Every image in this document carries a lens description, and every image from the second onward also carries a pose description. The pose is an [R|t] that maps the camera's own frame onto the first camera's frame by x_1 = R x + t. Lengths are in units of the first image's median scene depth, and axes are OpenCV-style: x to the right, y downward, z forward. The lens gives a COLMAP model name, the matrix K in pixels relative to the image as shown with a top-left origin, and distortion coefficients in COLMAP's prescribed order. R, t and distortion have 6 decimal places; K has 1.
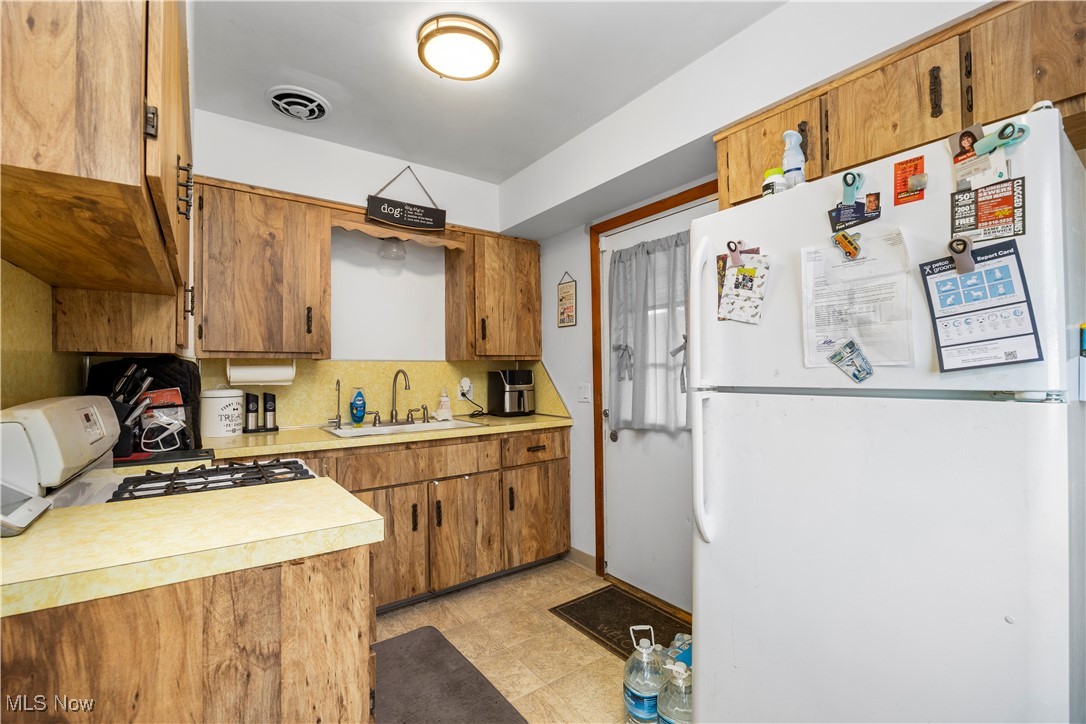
lens RADIAL K [[476.7, 0, 546.6], [0, 476.7, 368.9], [0, 0, 1]] dist [-0.015932, 0.000320]
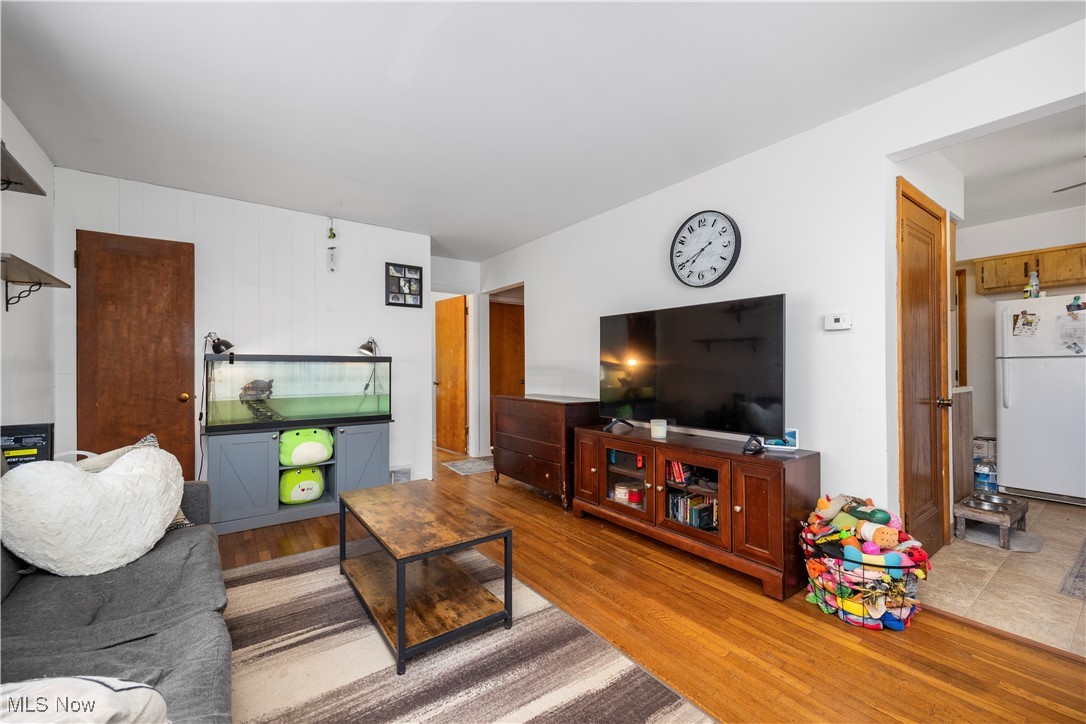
lens RADIAL K [[445.4, 0, 545.5], [0, 445.4, 368.0], [0, 0, 1]] dist [0.010077, 0.000180]
pose [[0.999929, -0.000330, 0.011914, -2.080077], [0.000196, 0.999937, 0.011247, 0.059089], [-0.011916, -0.011243, 0.999866, -1.454893]]
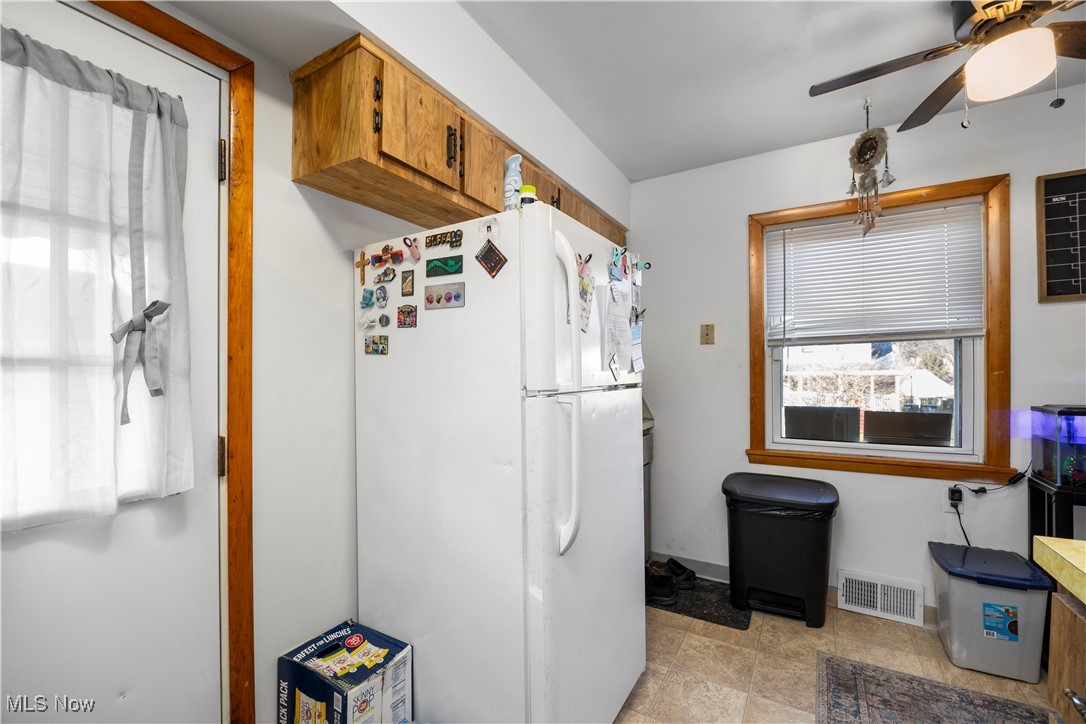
lens RADIAL K [[454.4, 0, 544.9], [0, 454.4, 370.2], [0, 0, 1]] dist [-0.013500, 0.000060]
pose [[-0.396096, 0.016603, 0.918059, -0.374859], [0.002747, 0.999853, -0.016897, 0.011545], [-0.918205, -0.004171, -0.396084, 1.080384]]
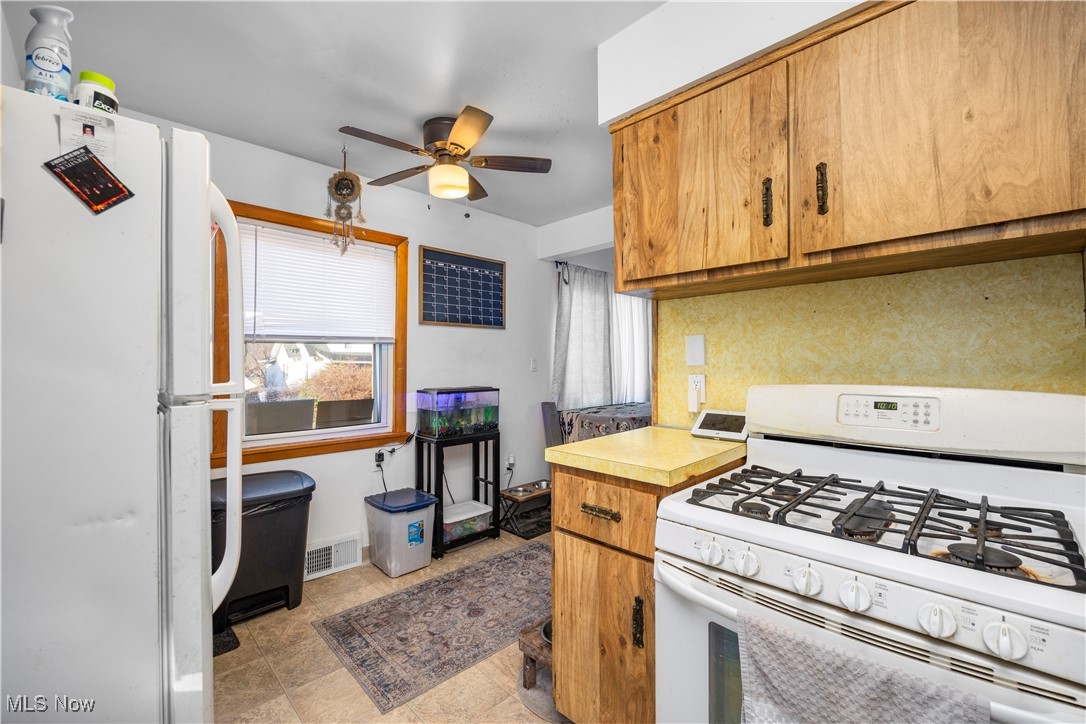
lens RADIAL K [[457.4, 0, 539.8], [0, 457.4, 351.7], [0, 0, 1]] dist [-0.014333, -0.000132]
pose [[-0.988659, 0.008178, -0.149957, -0.028484], [0.013610, 0.999287, -0.035229, 0.005845], [0.149562, -0.036871, -0.988065, 1.363944]]
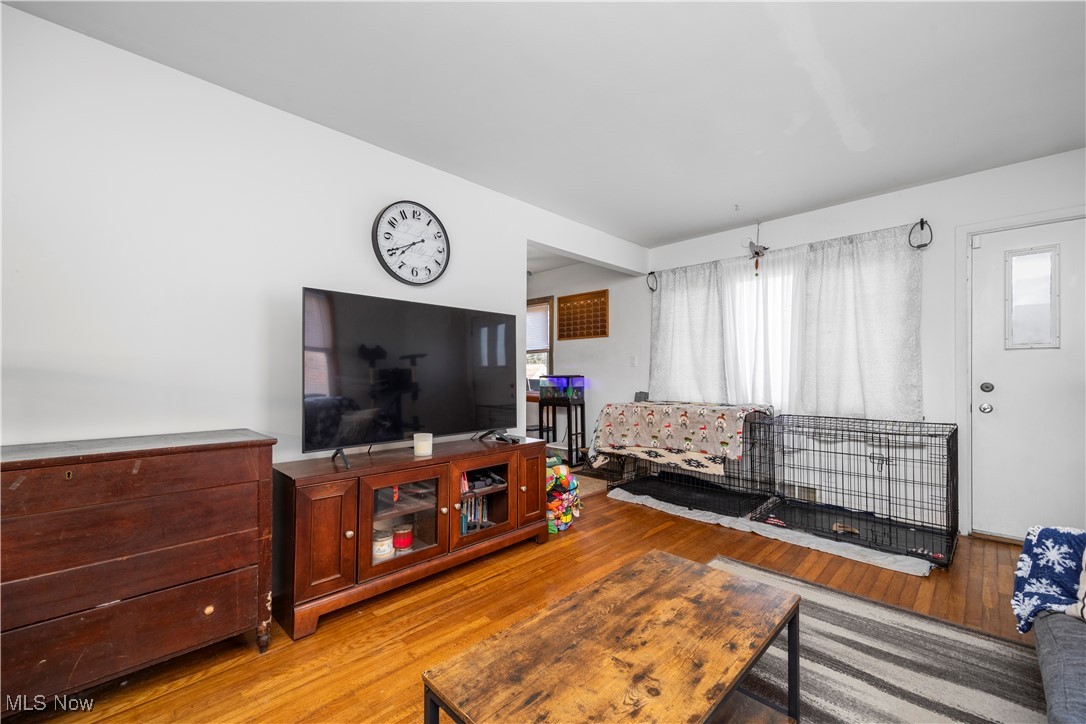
lens RADIAL K [[441.0, 0, 542.2], [0, 441.0, 374.0], [0, 0, 1]] dist [-0.000036, 0.000017]
pose [[-0.165317, 0.000536, 0.986240, -3.112720], [-0.006607, 0.999977, -0.001651, 0.084572], [-0.986218, -0.006789, -0.165310, 0.135635]]
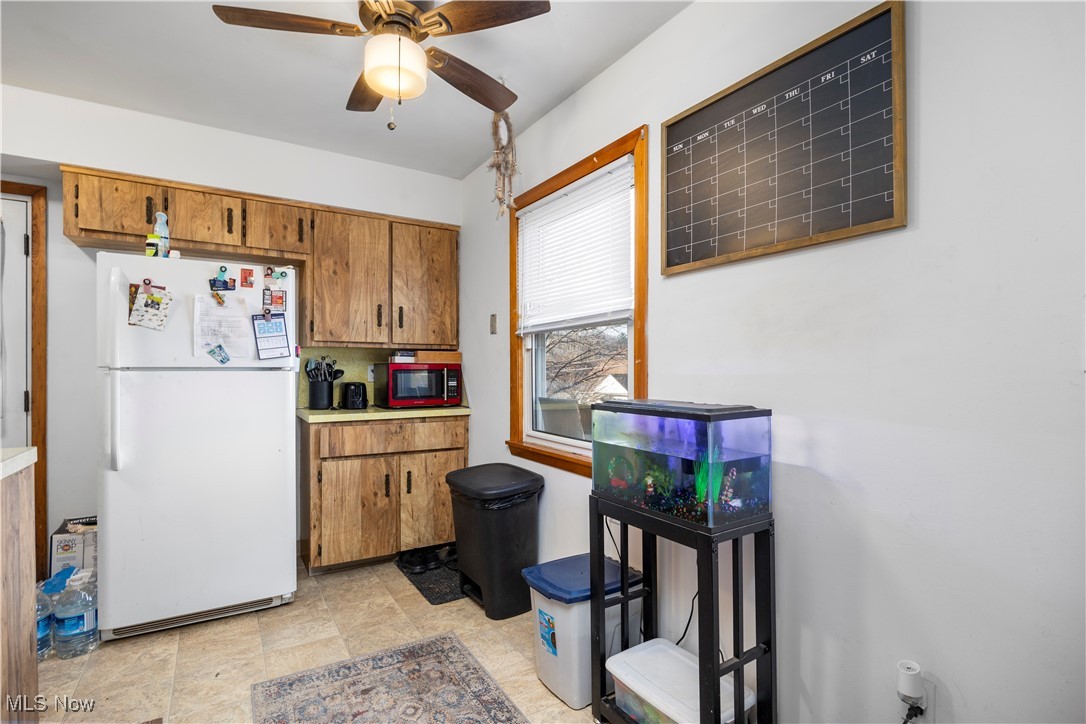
lens RADIAL K [[515.5, 0, 543.9], [0, 515.5, 368.6], [0, 0, 1]] dist [-0.015047, 0.000476]
pose [[0.063032, 0.010025, 0.997961, -0.927937], [-0.012044, 0.999884, -0.009283, 0.031352], [-0.997939, -0.011434, 0.063145, -0.353043]]
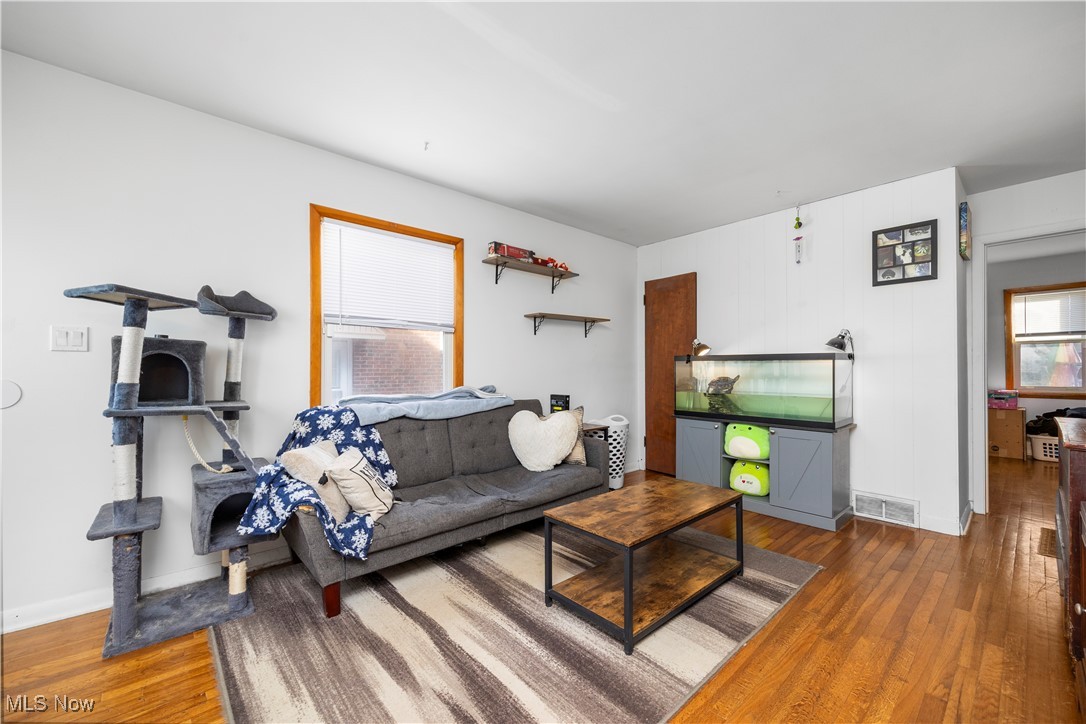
lens RADIAL K [[433.5, 0, 532.7], [0, 433.5, 369.7], [0, 0, 1]] dist [0.001176, 0.000195]
pose [[0.082509, 0.004871, -0.996578, -1.164155], [0.012019, 0.999910, 0.005882, 0.072600], [0.996518, -0.012463, 0.082443, -0.594196]]
